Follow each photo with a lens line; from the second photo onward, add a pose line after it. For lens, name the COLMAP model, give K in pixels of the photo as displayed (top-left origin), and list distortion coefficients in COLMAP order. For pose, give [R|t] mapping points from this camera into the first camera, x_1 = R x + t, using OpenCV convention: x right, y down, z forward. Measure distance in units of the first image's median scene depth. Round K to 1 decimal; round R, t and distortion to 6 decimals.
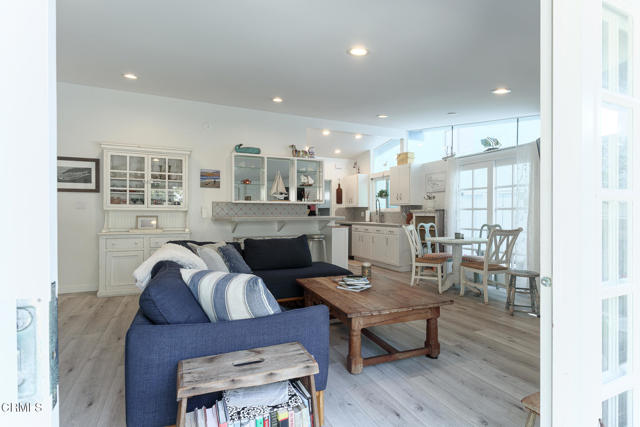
lens RADIAL K [[321.2, 0, 329.6], [0, 321.2, 215.0], [0, 0, 1]] dist [0.003579, 0.000720]
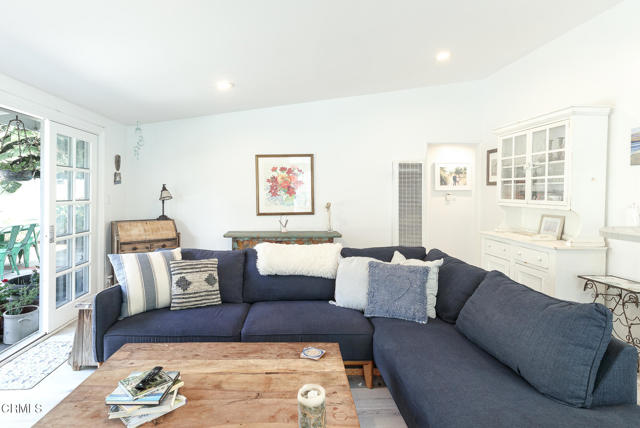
lens RADIAL K [[339.0, 0, 299.7], [0, 339.0, 196.9], [0, 0, 1]] dist [0.000684, -0.000270]
pose [[-0.391161, 0.008467, -0.920283, 0.275461], [-0.011952, 0.999827, 0.014278, -0.036313], [0.920245, 0.016584, -0.390992, 0.697990]]
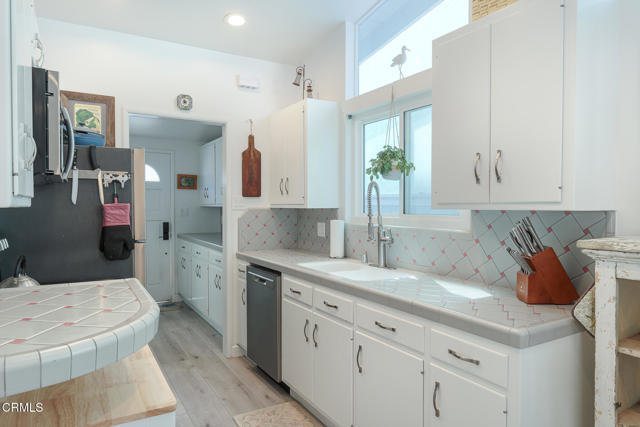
lens RADIAL K [[418.1, 0, 320.0], [0, 418.1, 213.5], [0, 0, 1]] dist [0.000506, 0.000767]
pose [[0.997416, 0.001140, 0.071826, 0.110068], [-0.002125, 0.999905, 0.013635, -0.038105], [-0.071804, -0.013753, 0.997324, 0.904809]]
